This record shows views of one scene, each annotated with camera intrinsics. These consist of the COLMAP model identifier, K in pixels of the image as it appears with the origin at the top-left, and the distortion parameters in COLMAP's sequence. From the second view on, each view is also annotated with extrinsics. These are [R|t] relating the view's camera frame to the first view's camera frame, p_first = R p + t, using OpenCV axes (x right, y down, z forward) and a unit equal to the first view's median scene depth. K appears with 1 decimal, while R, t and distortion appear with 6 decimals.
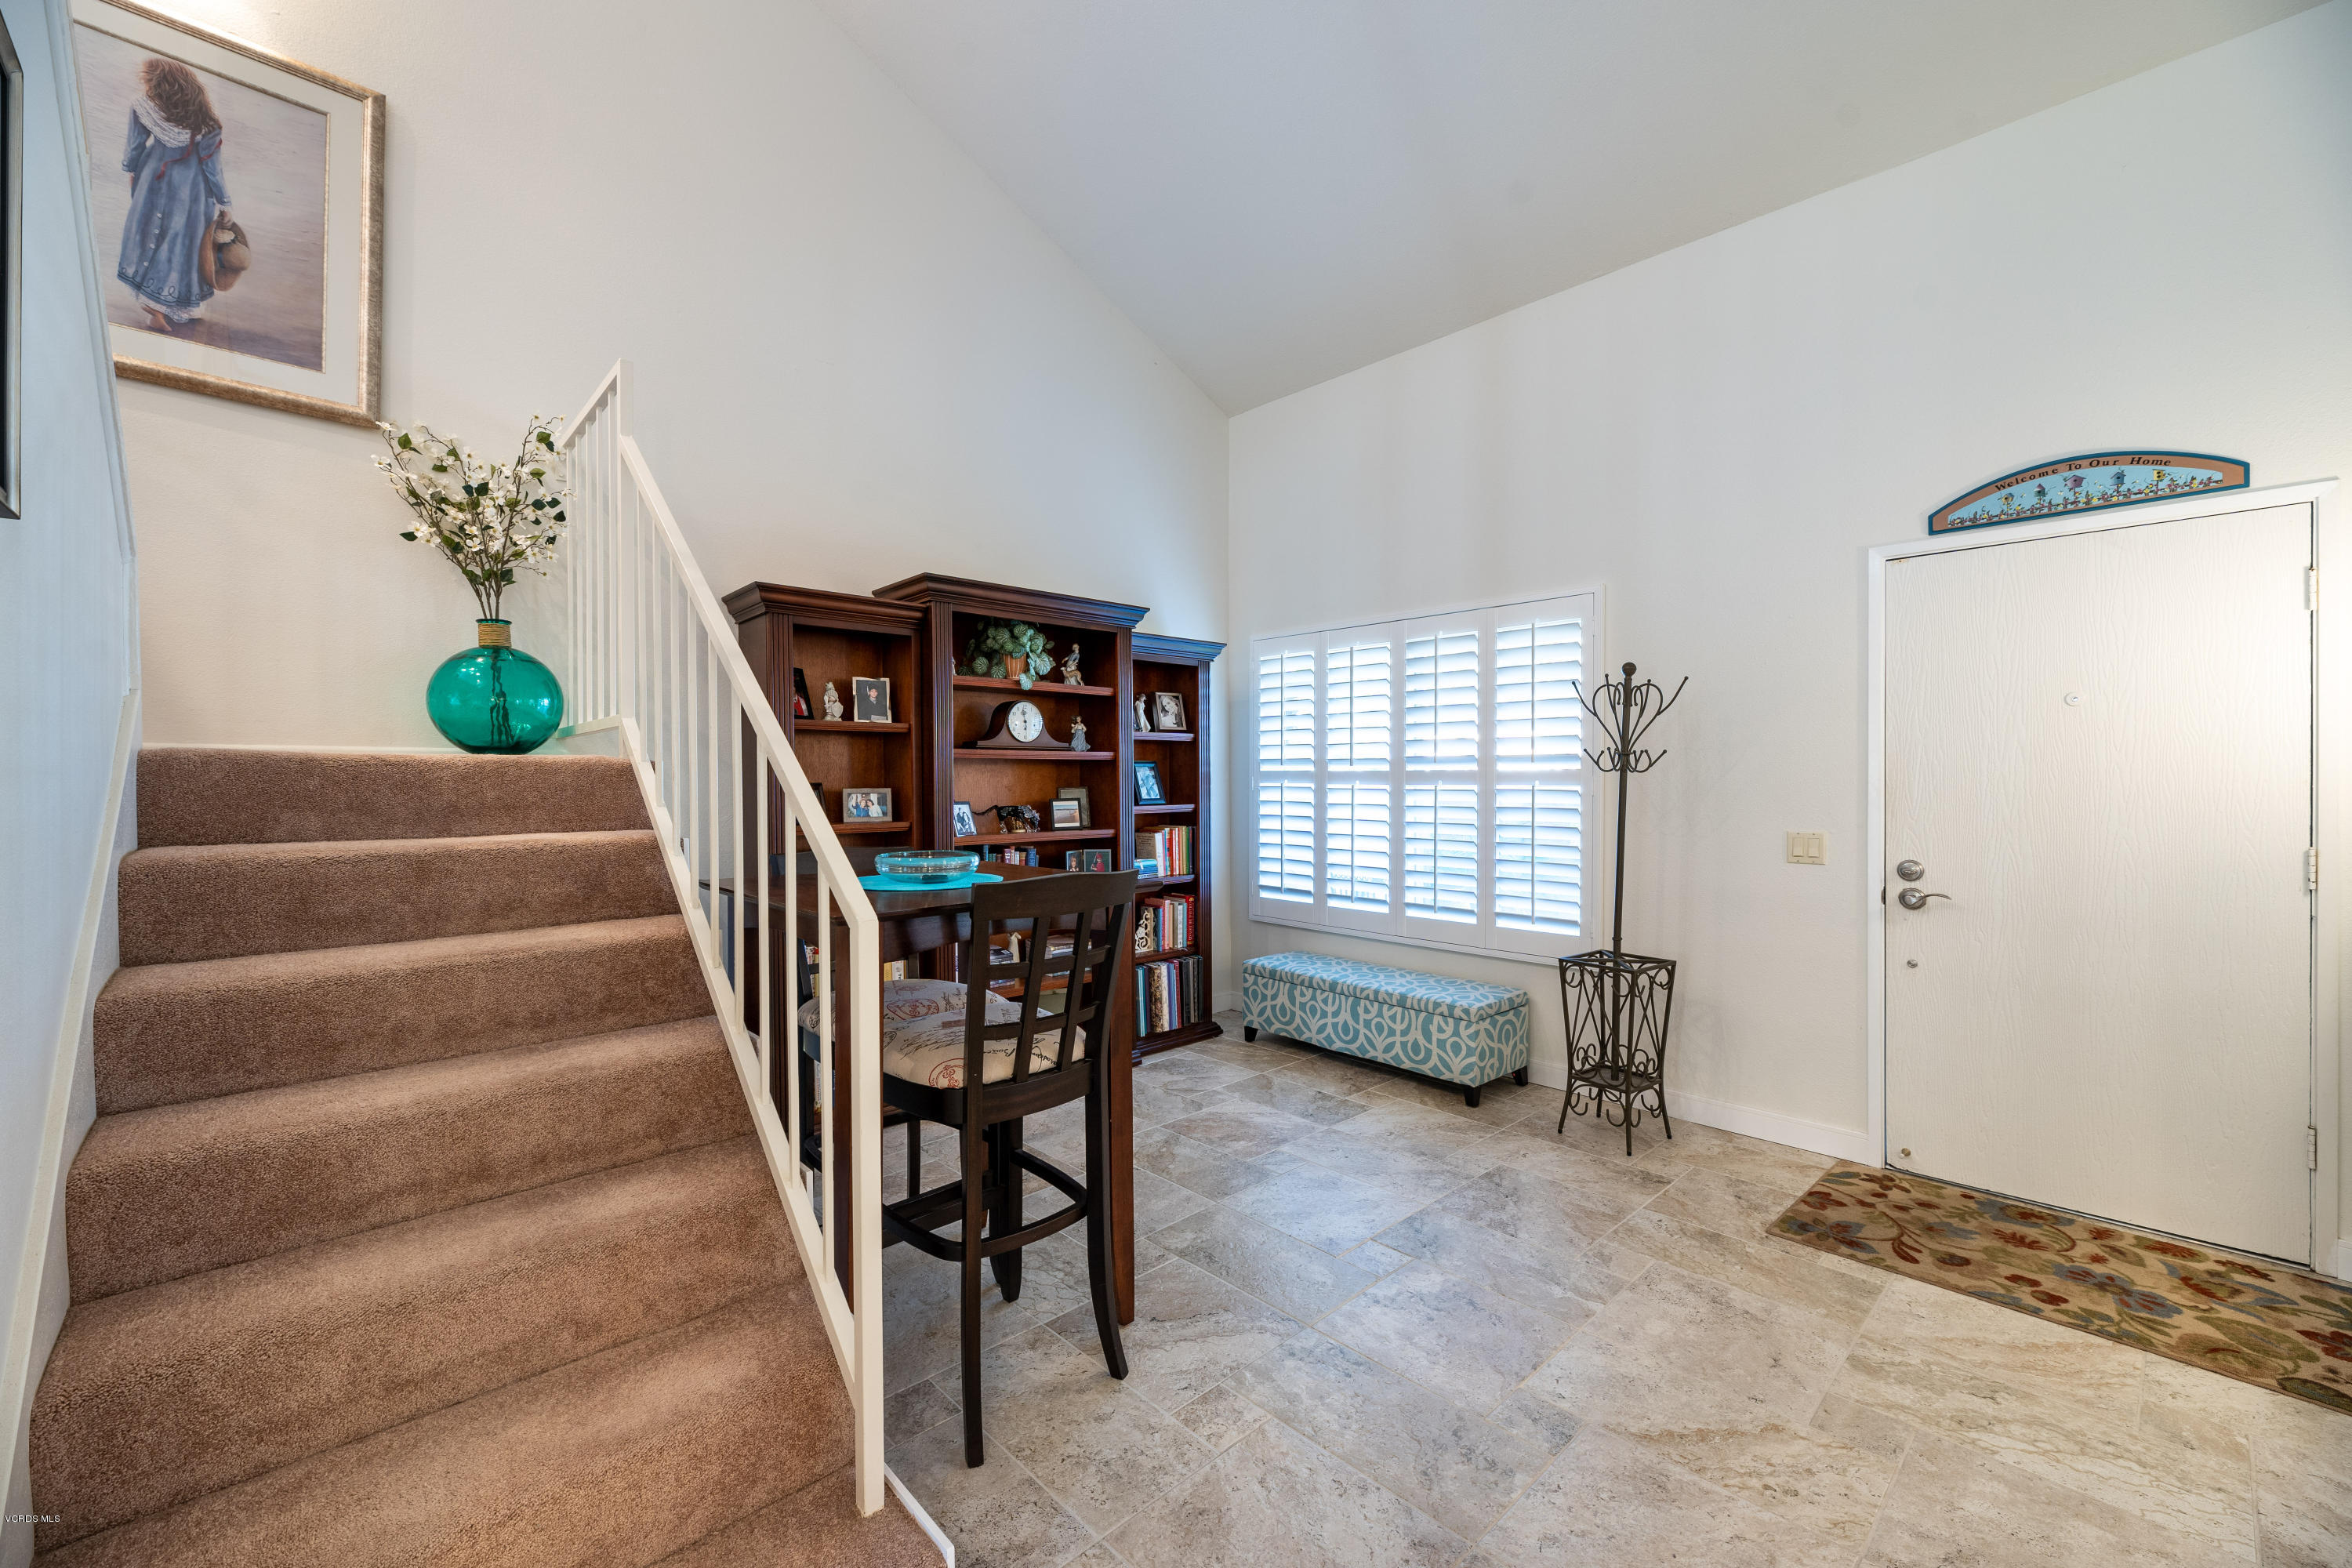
lens RADIAL K [[945.1, 0, 1164.4], [0, 945.1, 782.6], [0, 0, 1]] dist [0.001437, 0.000090]
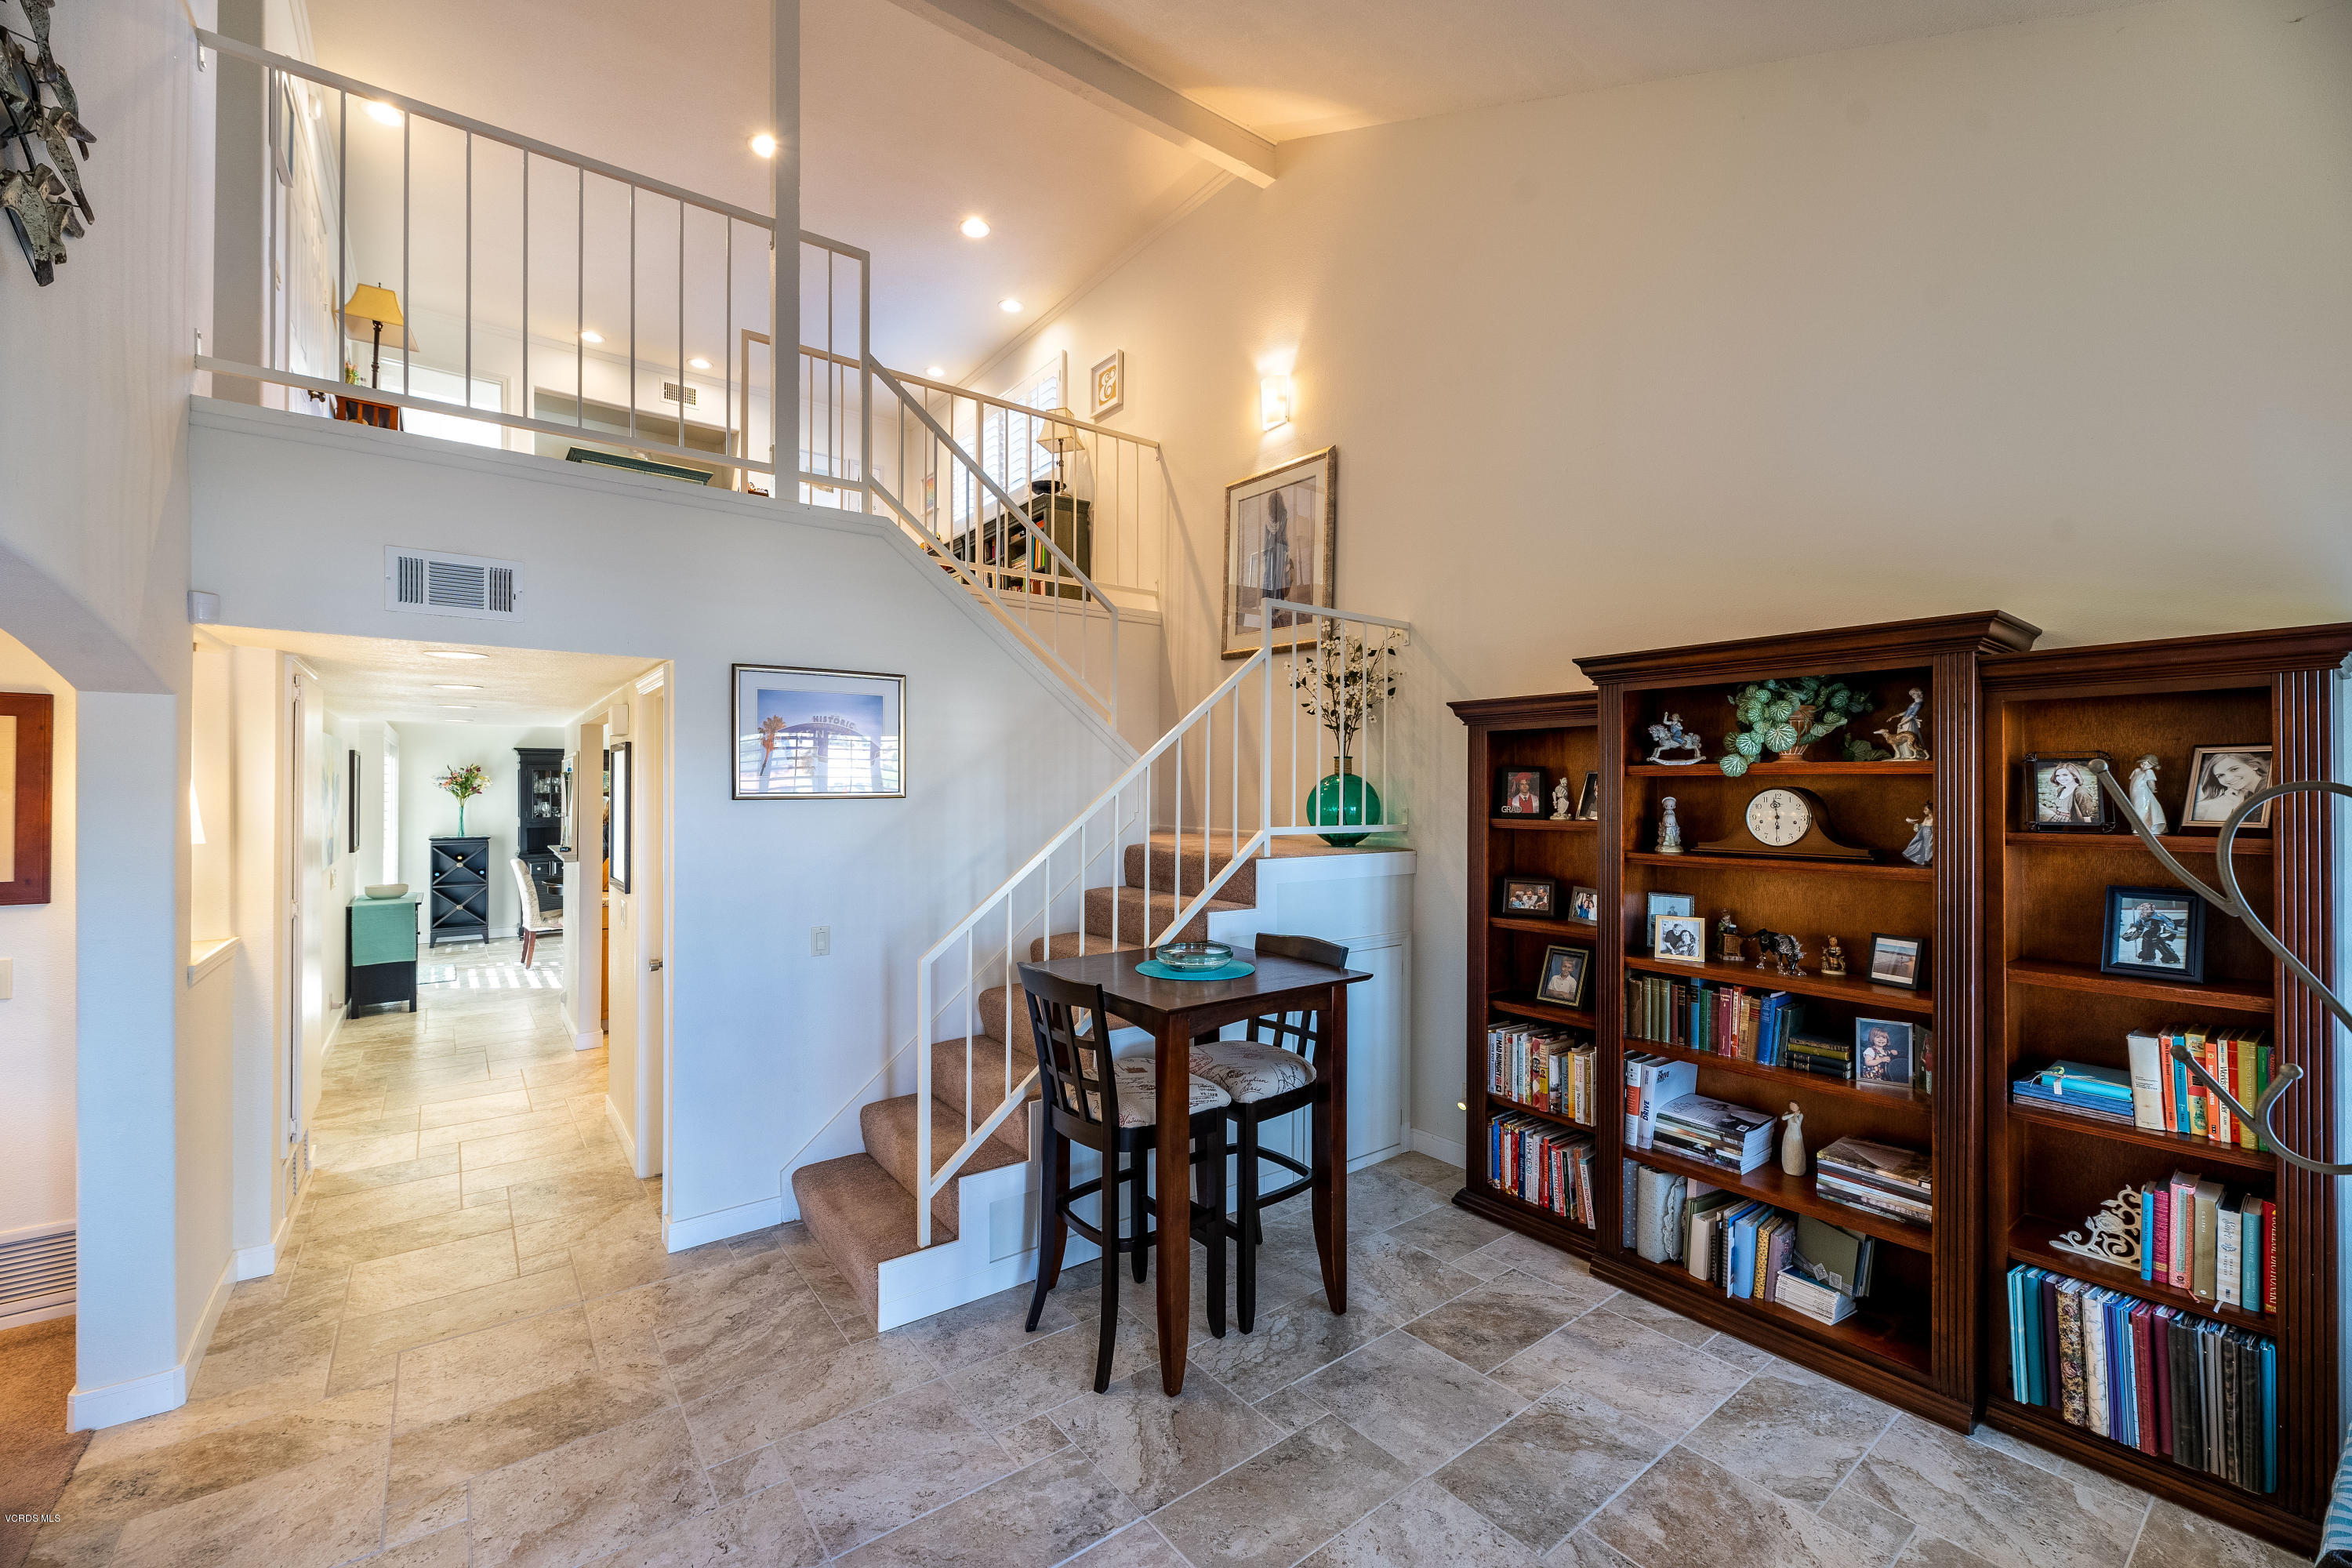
lens RADIAL K [[945.1, 0, 1166.7], [0, 945.1, 791.5], [0, 0, 1]] dist [0.001437, 0.000090]
pose [[-0.097356, -0.000240, -0.995250, 0.604454], [-0.000338, 1.000000, -0.000208, -0.083889], [0.995250, 0.000316, -0.097357, 0.614259]]
